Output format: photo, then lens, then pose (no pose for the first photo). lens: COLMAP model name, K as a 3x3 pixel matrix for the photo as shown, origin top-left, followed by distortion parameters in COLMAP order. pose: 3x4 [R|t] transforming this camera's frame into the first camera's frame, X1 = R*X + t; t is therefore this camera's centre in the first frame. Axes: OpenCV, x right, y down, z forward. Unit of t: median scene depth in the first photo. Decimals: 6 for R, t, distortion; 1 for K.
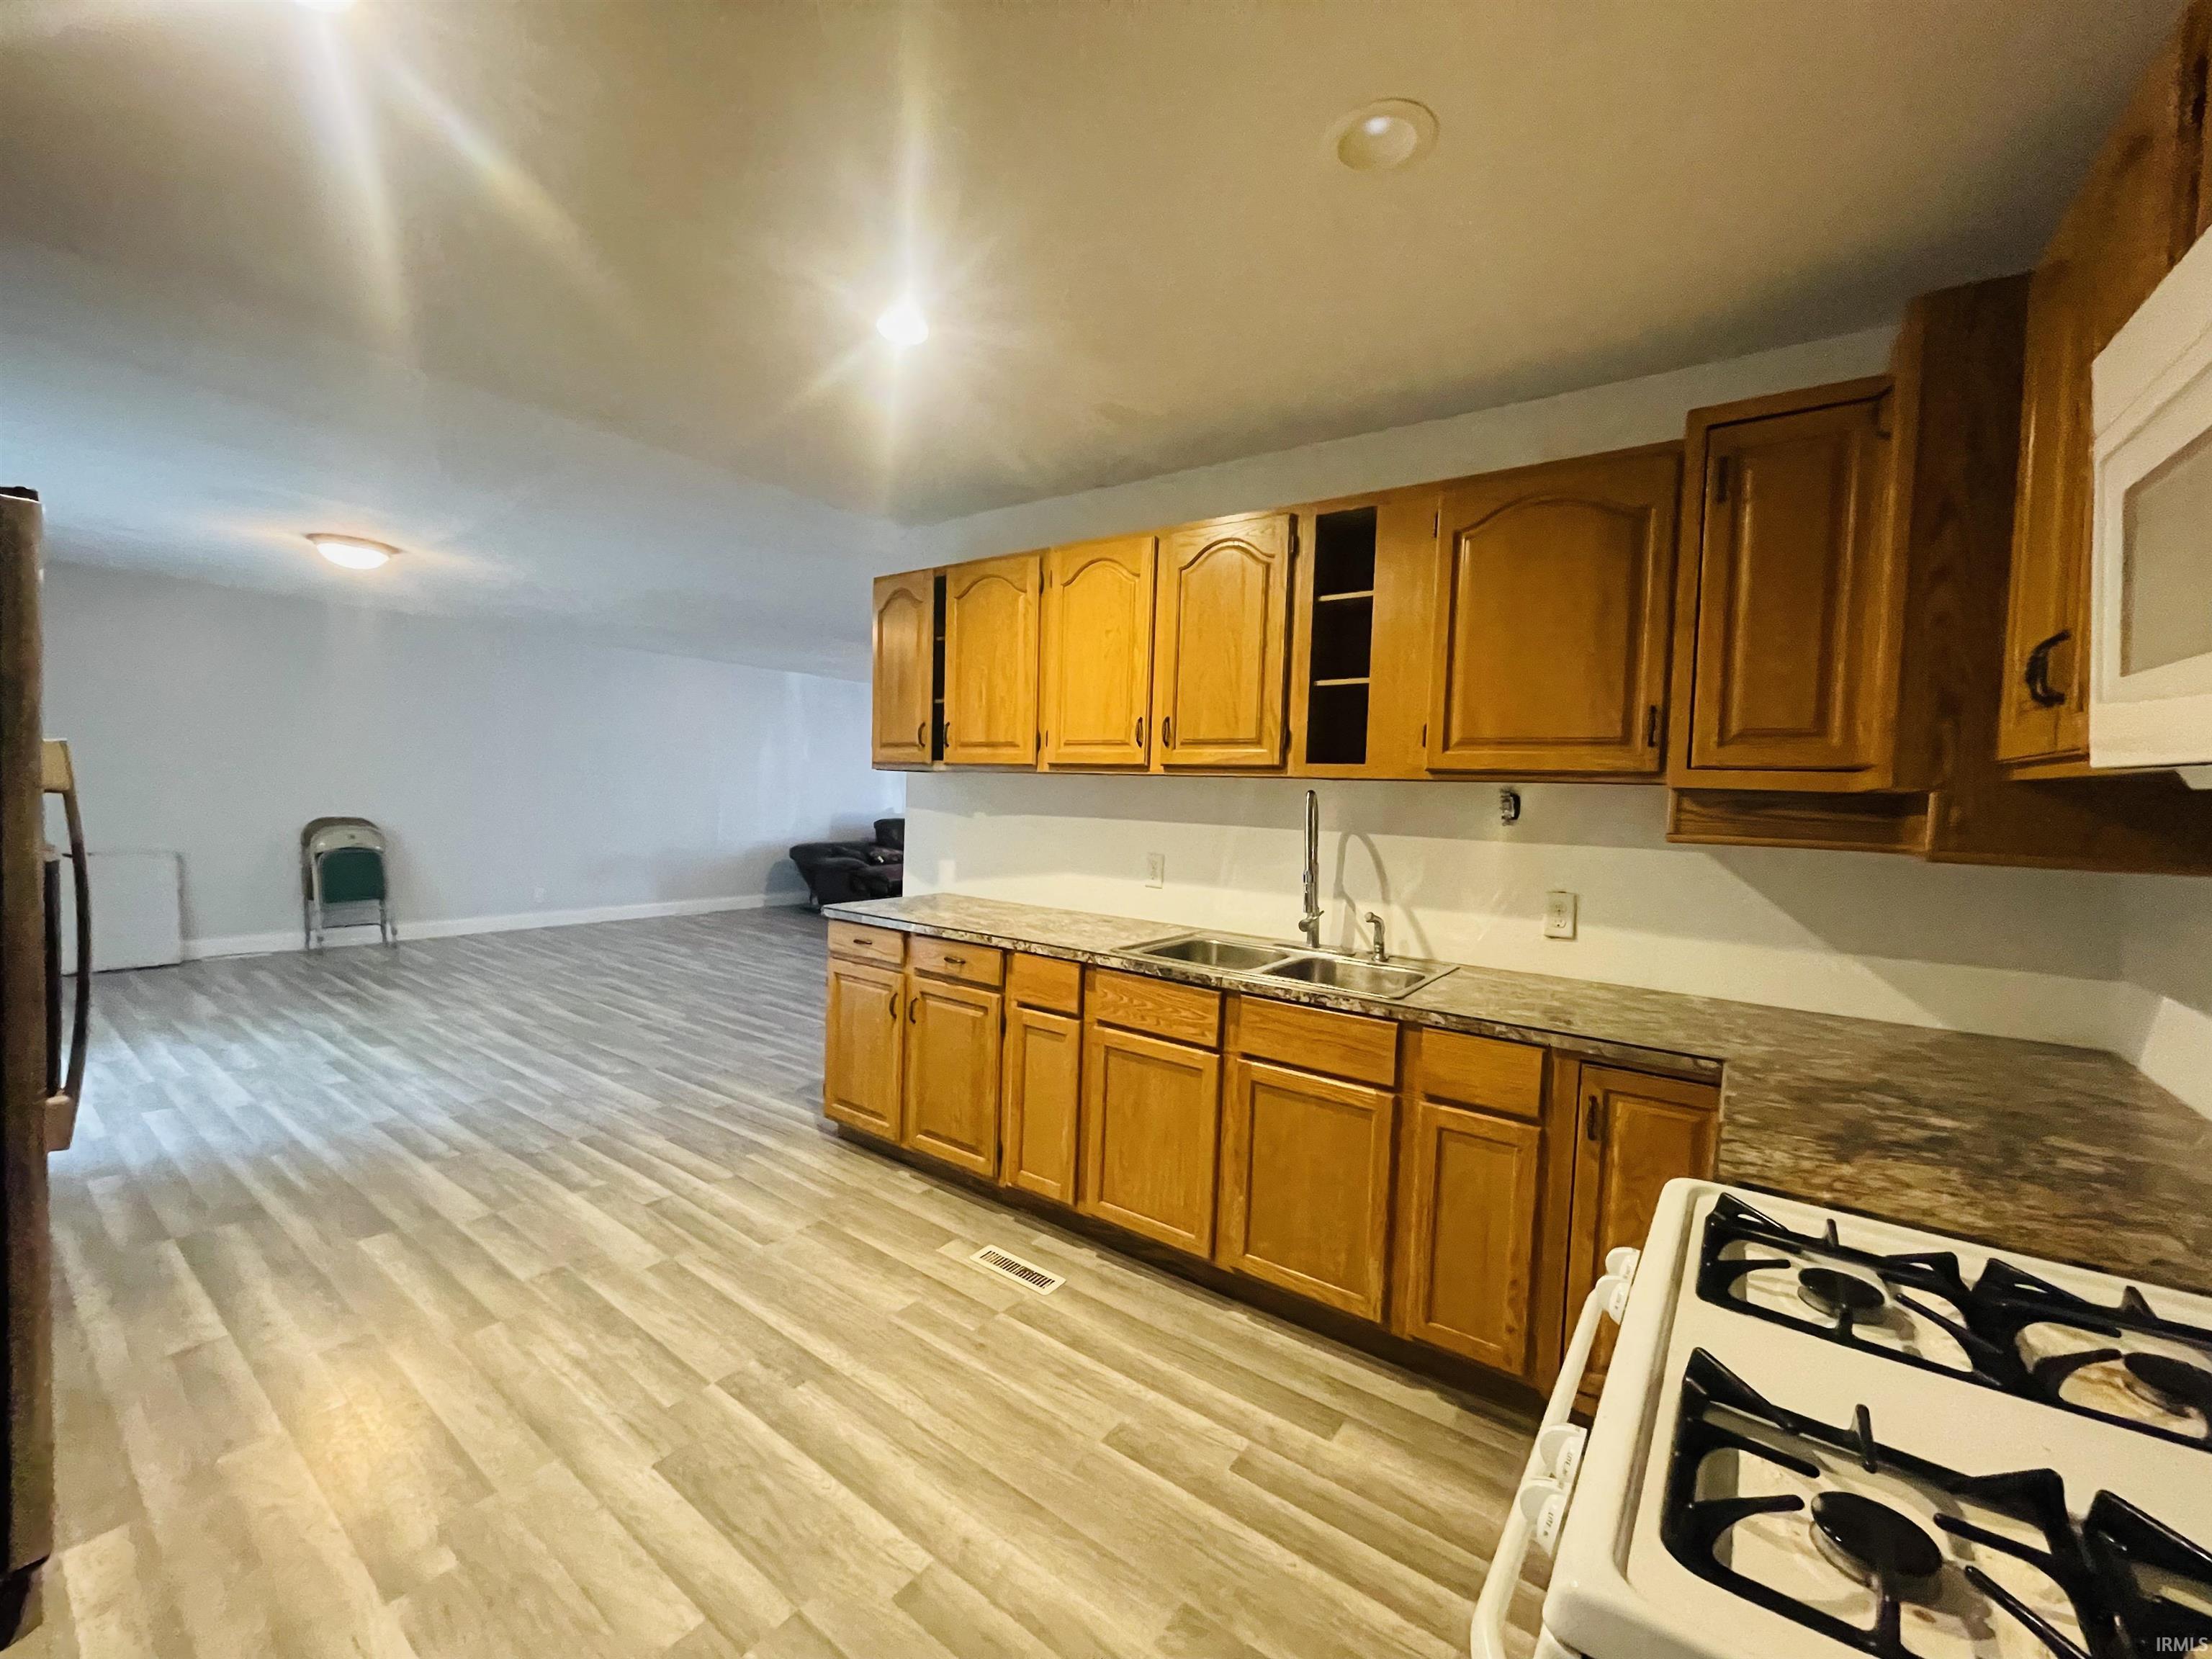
lens RADIAL K [[884.2, 0, 1118.5], [0, 884.2, 831.3], [0, 0, 1]] dist [-0.001096, -0.000880]
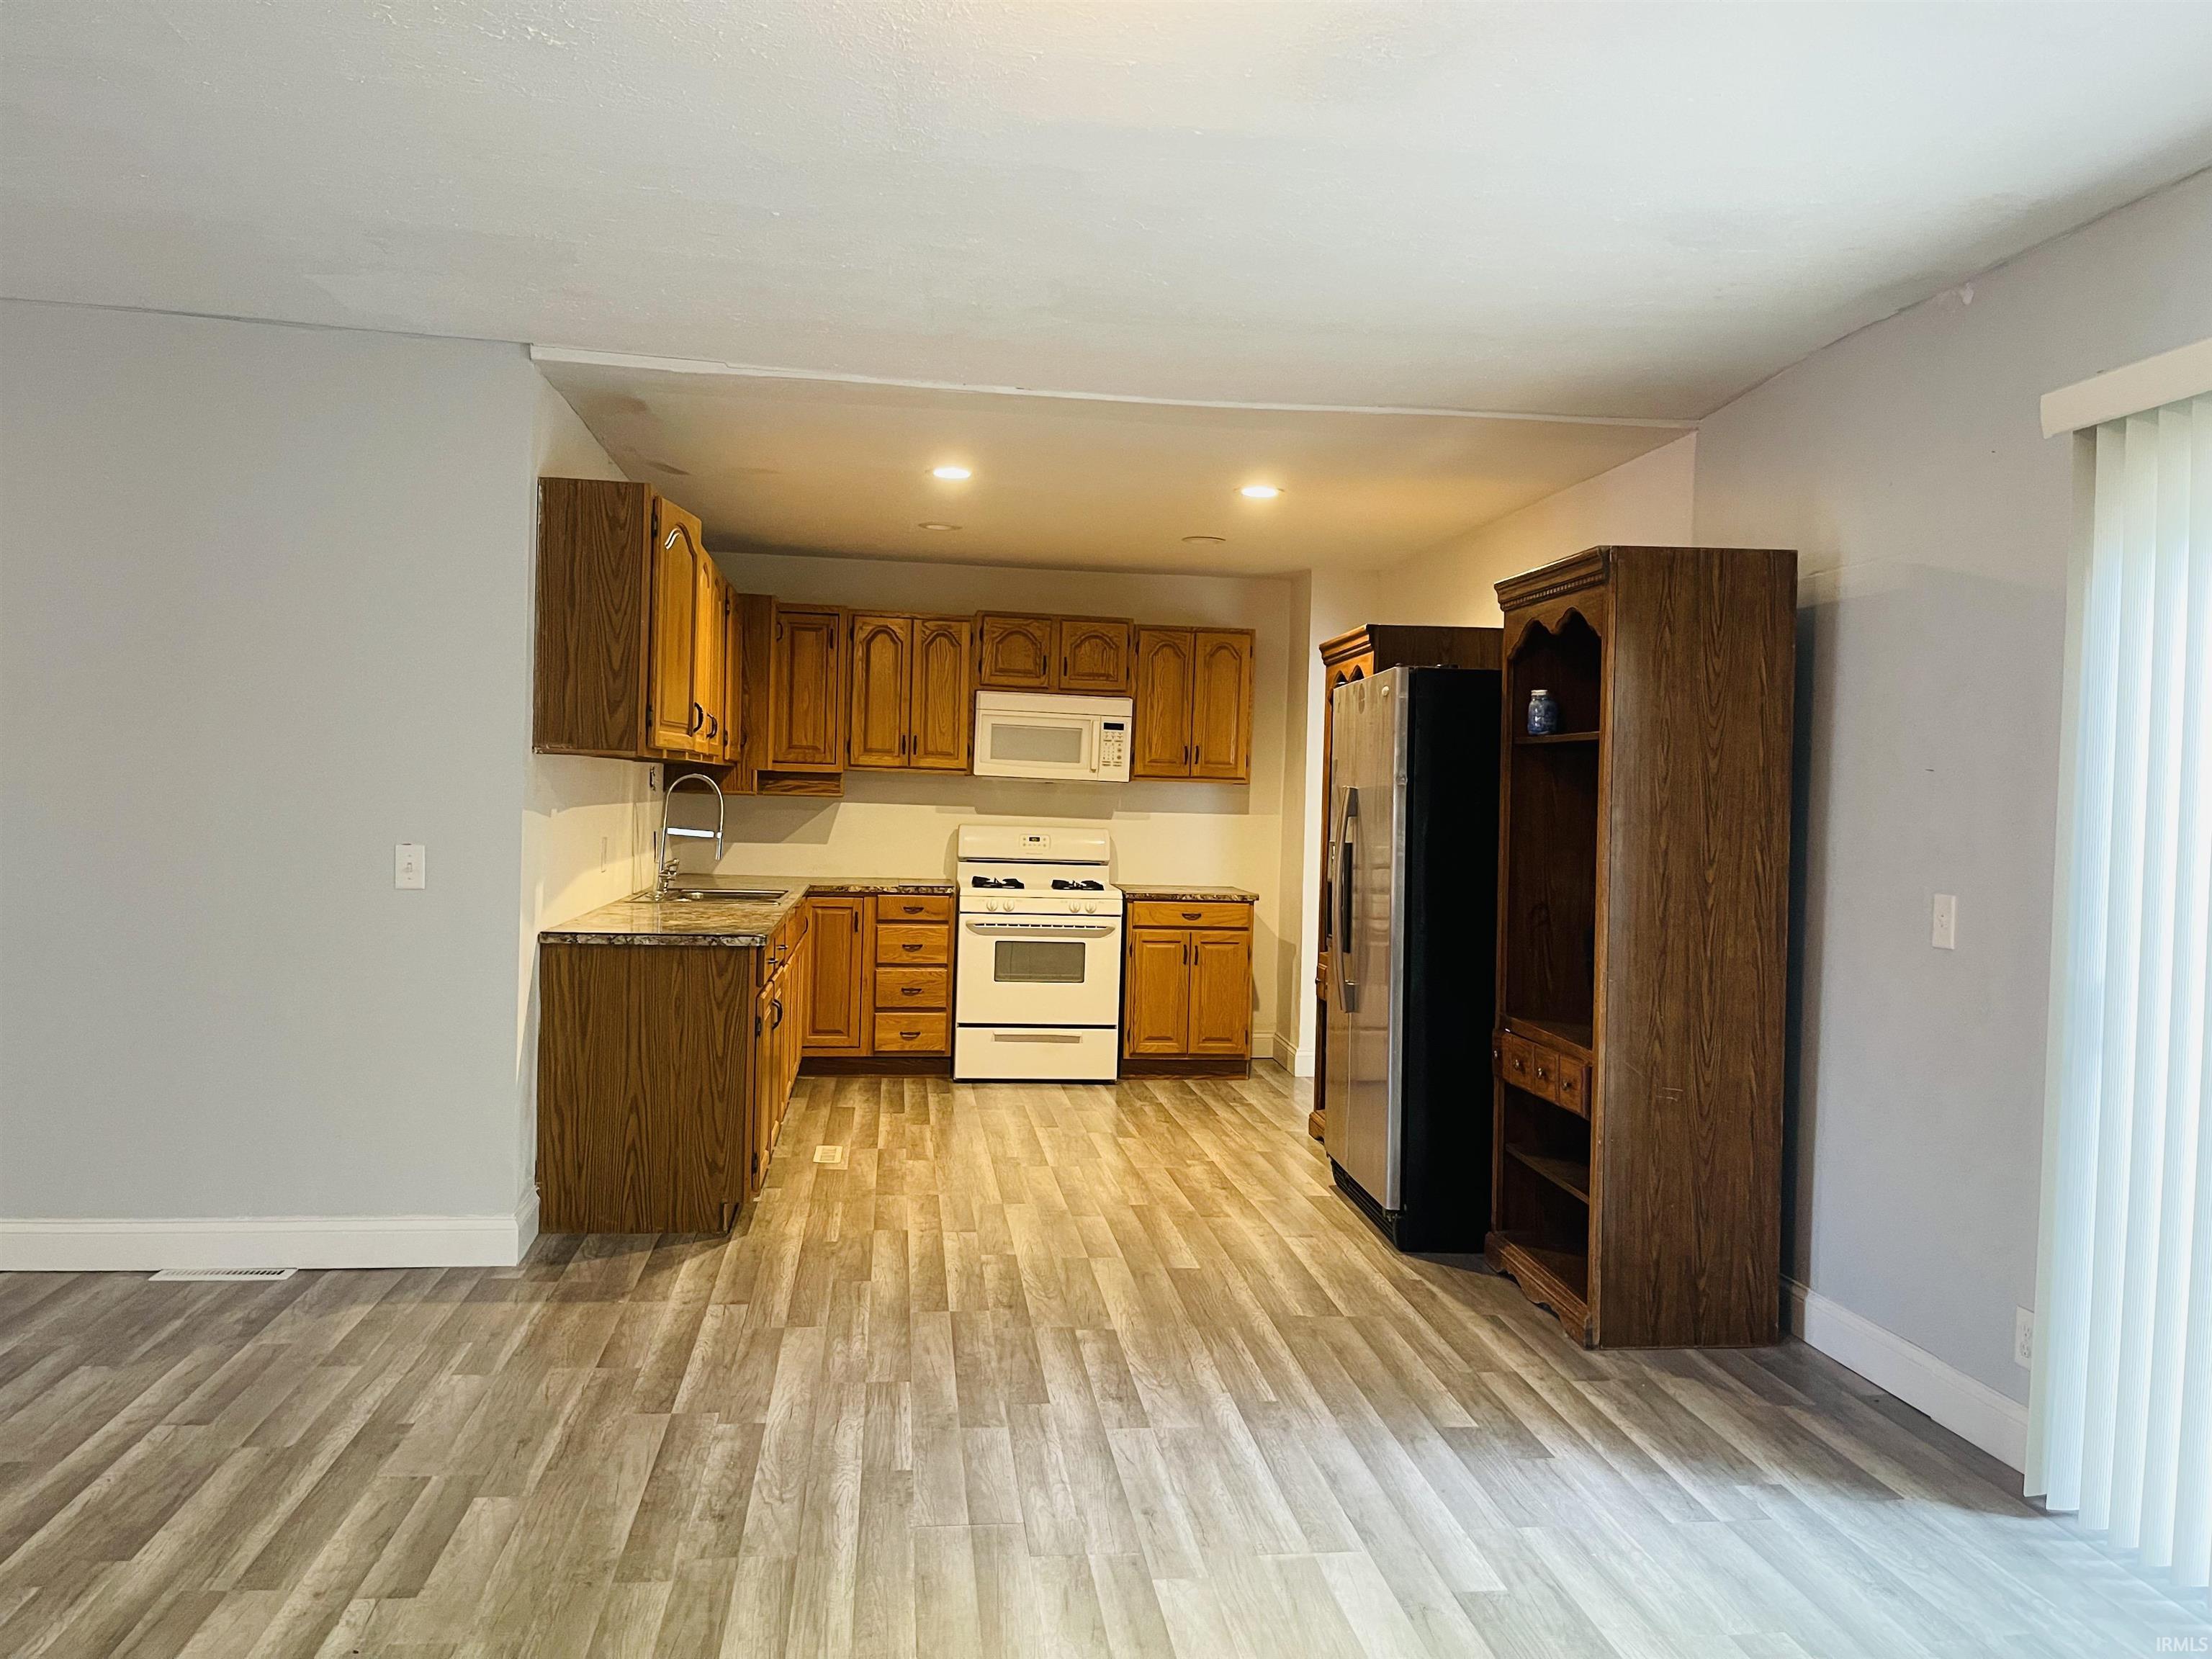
lens RADIAL K [[1620.1, 0, 1108.6], [0, 1620.1, 826.5], [0, 0, 1]] dist [0.000158, 0.000101]
pose [[-0.675879, -0.077012, 0.732978, -1.679841], [-0.027674, 0.996476, 0.079179, -0.139691], [-0.736493, 0.033231, -0.675628, 1.839444]]
